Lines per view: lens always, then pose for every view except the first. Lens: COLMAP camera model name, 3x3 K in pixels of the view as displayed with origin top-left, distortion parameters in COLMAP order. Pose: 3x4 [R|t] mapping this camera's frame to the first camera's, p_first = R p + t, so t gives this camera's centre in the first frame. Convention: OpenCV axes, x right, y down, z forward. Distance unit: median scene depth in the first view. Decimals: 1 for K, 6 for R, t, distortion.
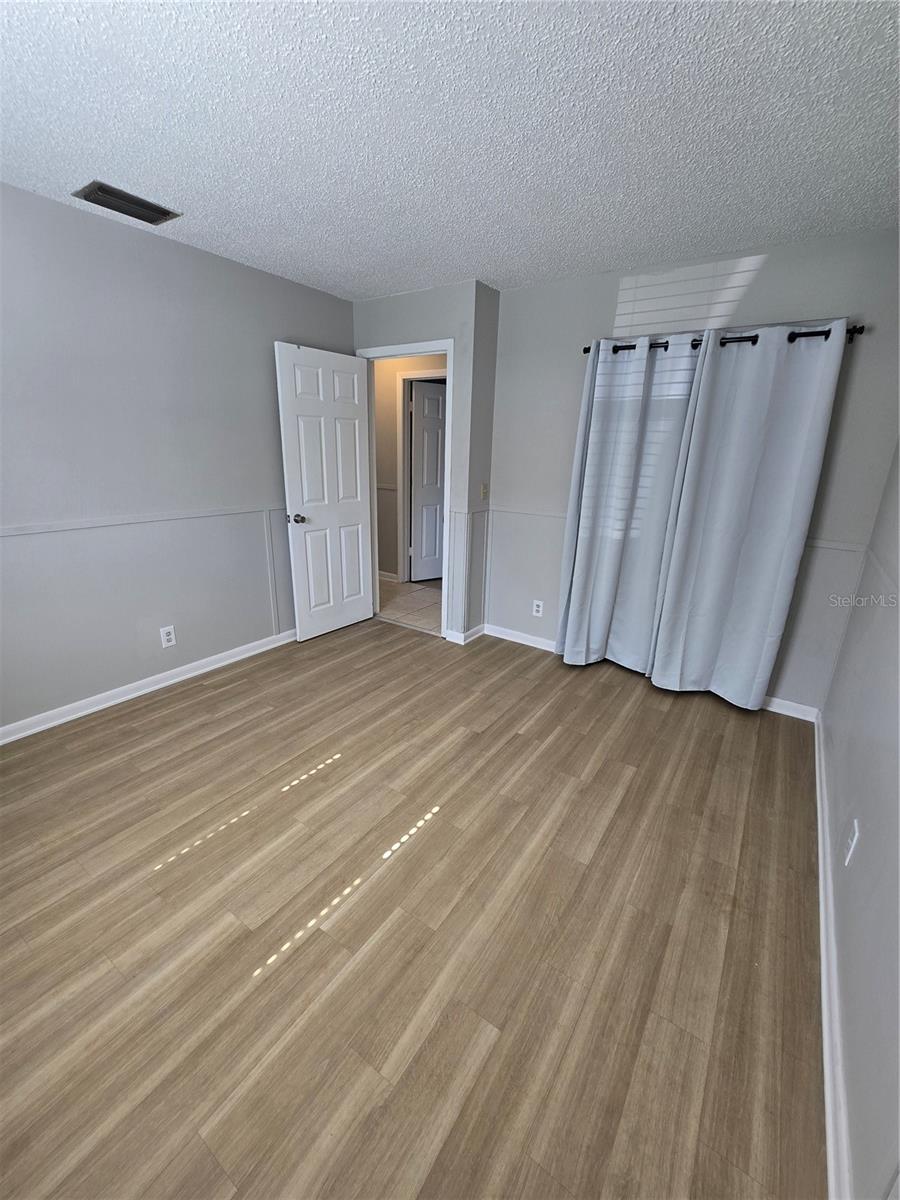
lens RADIAL K [[490.7, 0, 448.2], [0, 490.7, 600.9], [0, 0, 1]] dist [-0.003809, 0.002361]
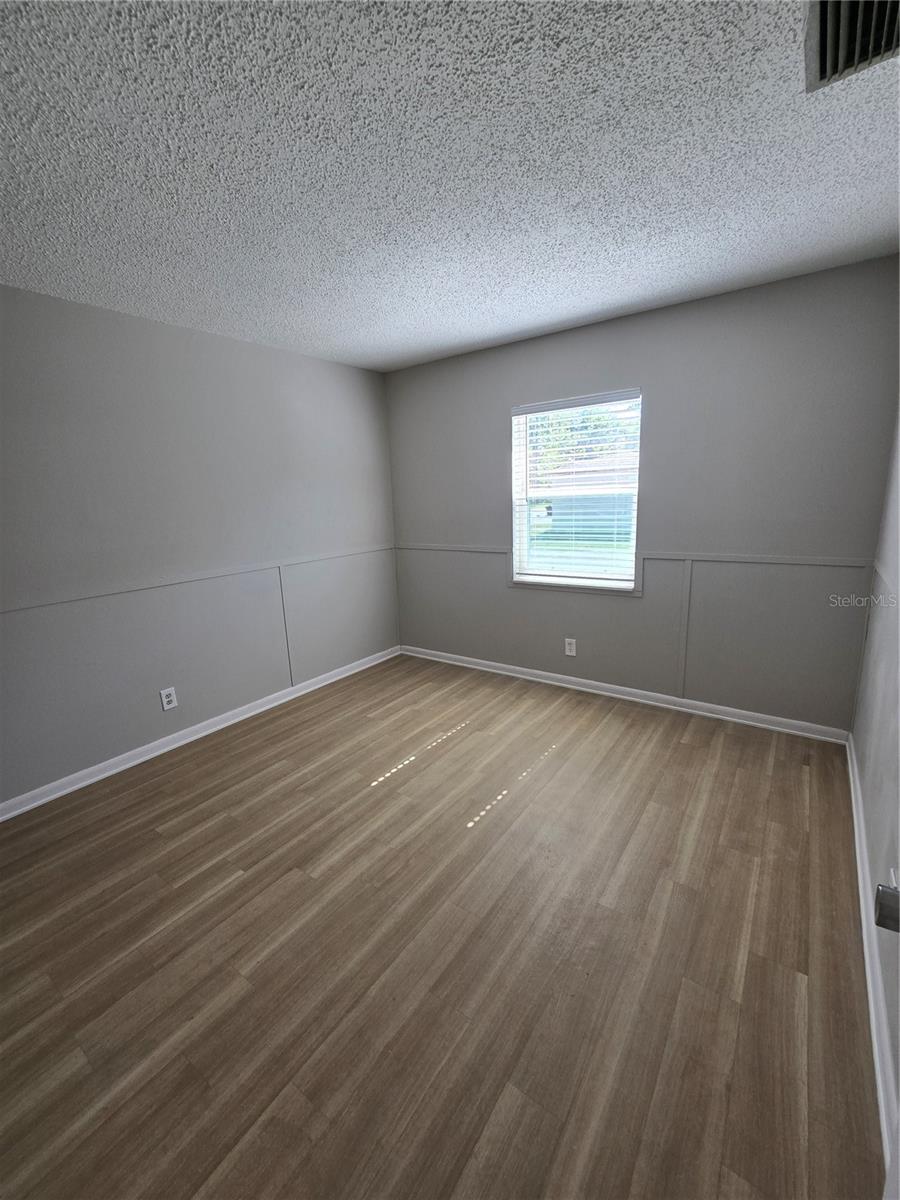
lens RADIAL K [[490.7, 0, 447.4], [0, 490.7, 599.9], [0, 0, 1]] dist [-0.003809, 0.002361]
pose [[-0.999699, 0.009844, 0.022466, -0.215484], [0.019678, 0.868672, 0.494996, -0.517725], [-0.014643, 0.495290, -0.868605, 1.629758]]
